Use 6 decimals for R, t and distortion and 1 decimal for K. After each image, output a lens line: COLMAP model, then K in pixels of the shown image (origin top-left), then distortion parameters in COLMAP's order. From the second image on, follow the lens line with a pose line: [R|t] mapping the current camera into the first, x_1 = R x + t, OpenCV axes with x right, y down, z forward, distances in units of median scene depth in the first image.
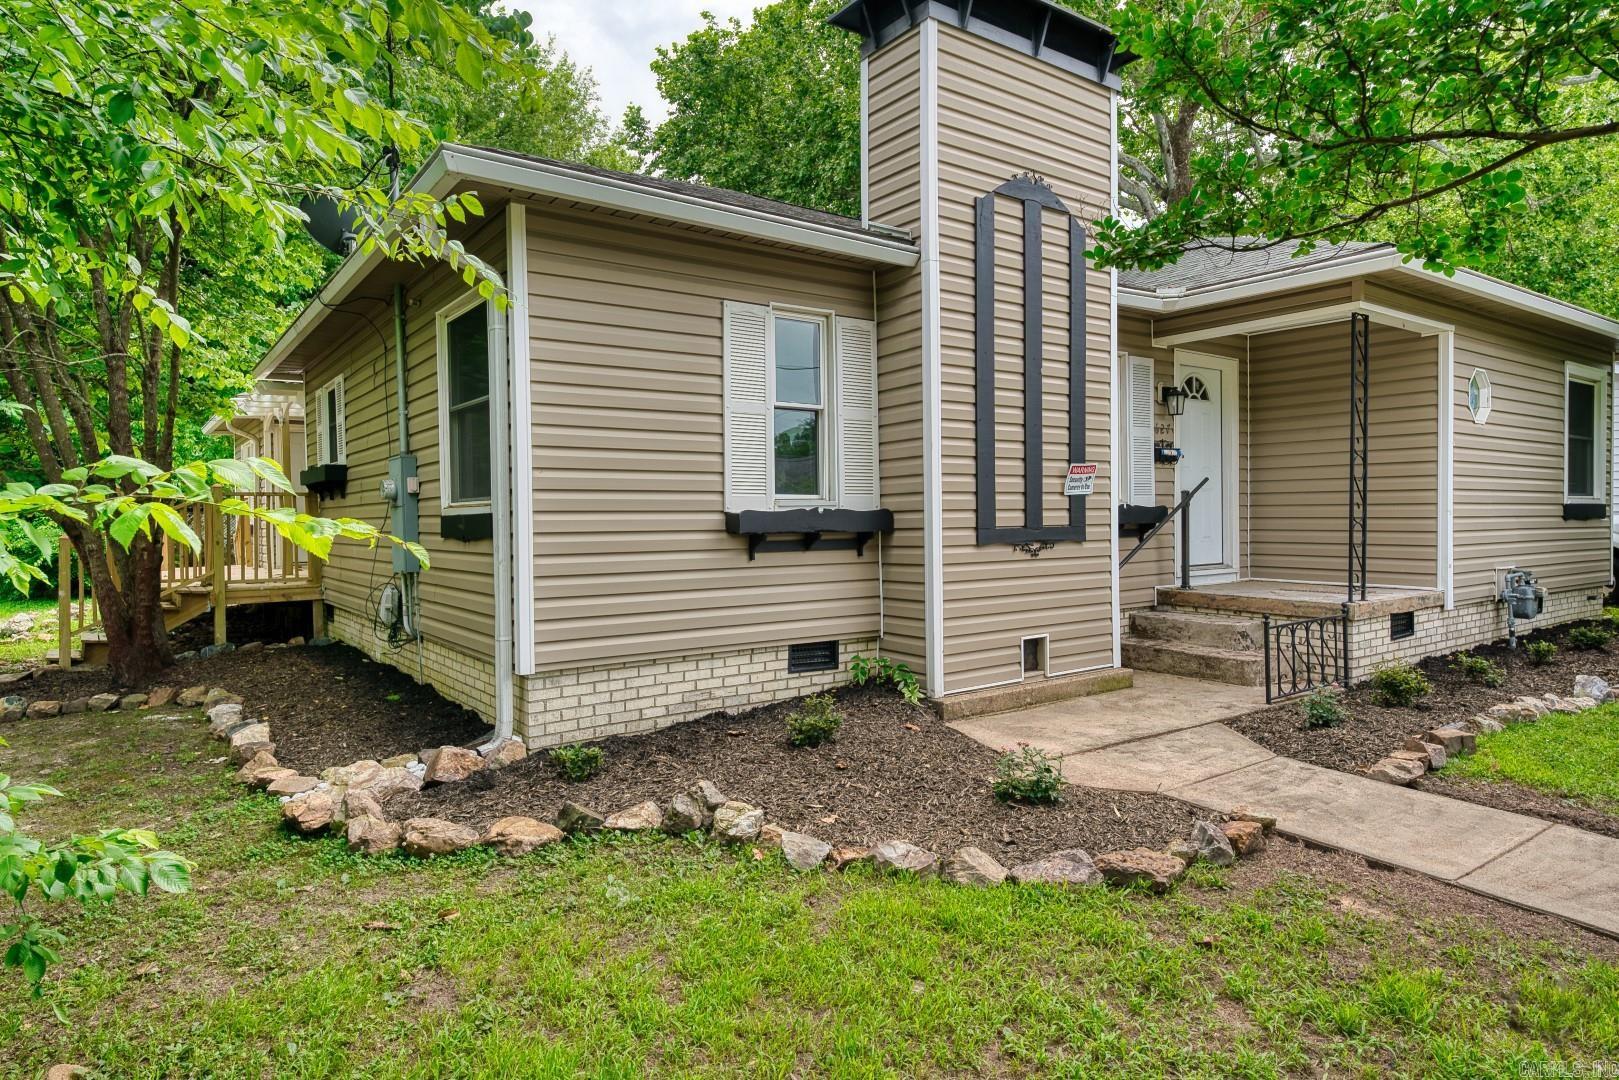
lens RADIAL K [[932.8, 0, 807.9], [0, 932.8, 544.0], [0, 0, 1]] dist [0.003419, -0.002548]
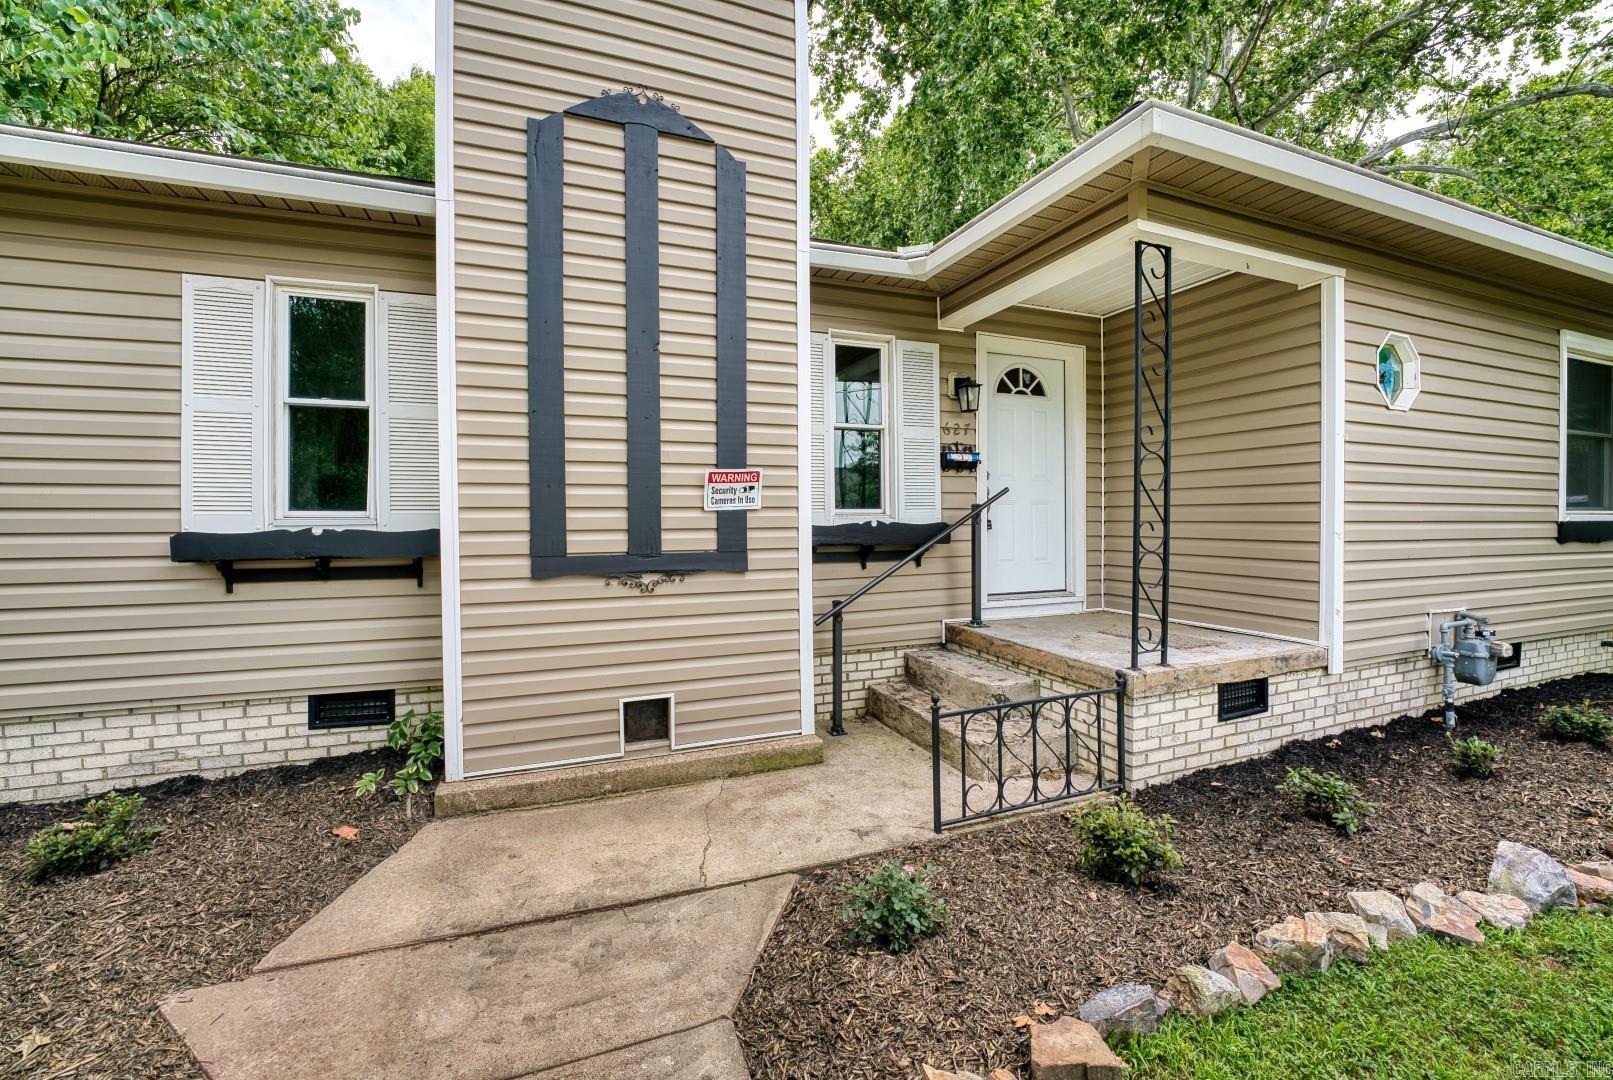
lens RADIAL K [[649.2, 0, 802.8], [0, 649.2, 538.3], [0, 0, 1]] dist [-0.031704, 0.003605]
pose [[0.968719, 0.011469, -0.247896, 0.479776], [-0.011870, 0.999930, -0.000124, -0.030798], [0.247877, 0.003063, 0.968787, 0.505238]]
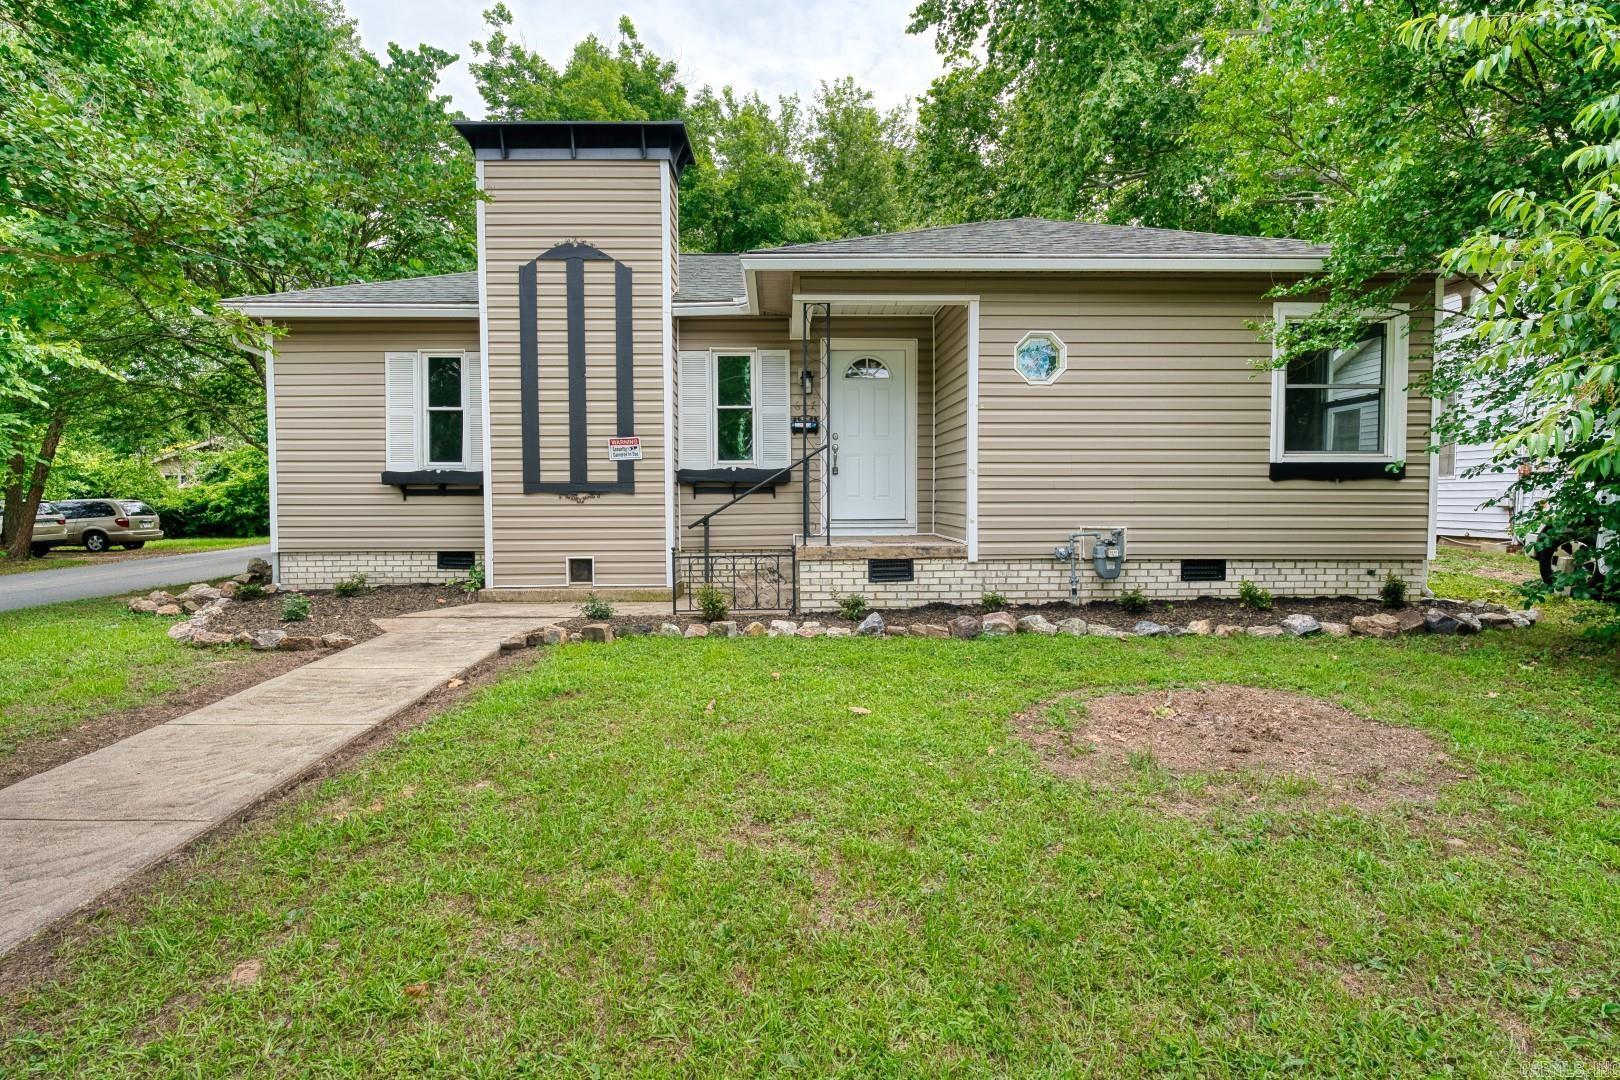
lens RADIAL K [[824.2, 0, 810.0], [0, 824.2, 540.0], [0, 0, 1]] dist [-0.002913, -0.000390]
pose [[0.828030, 0.036785, -0.559476, 1.224123], [-0.021986, 0.999208, 0.033157, 0.020692], [0.560253, -0.015154, 0.828183, 0.128777]]
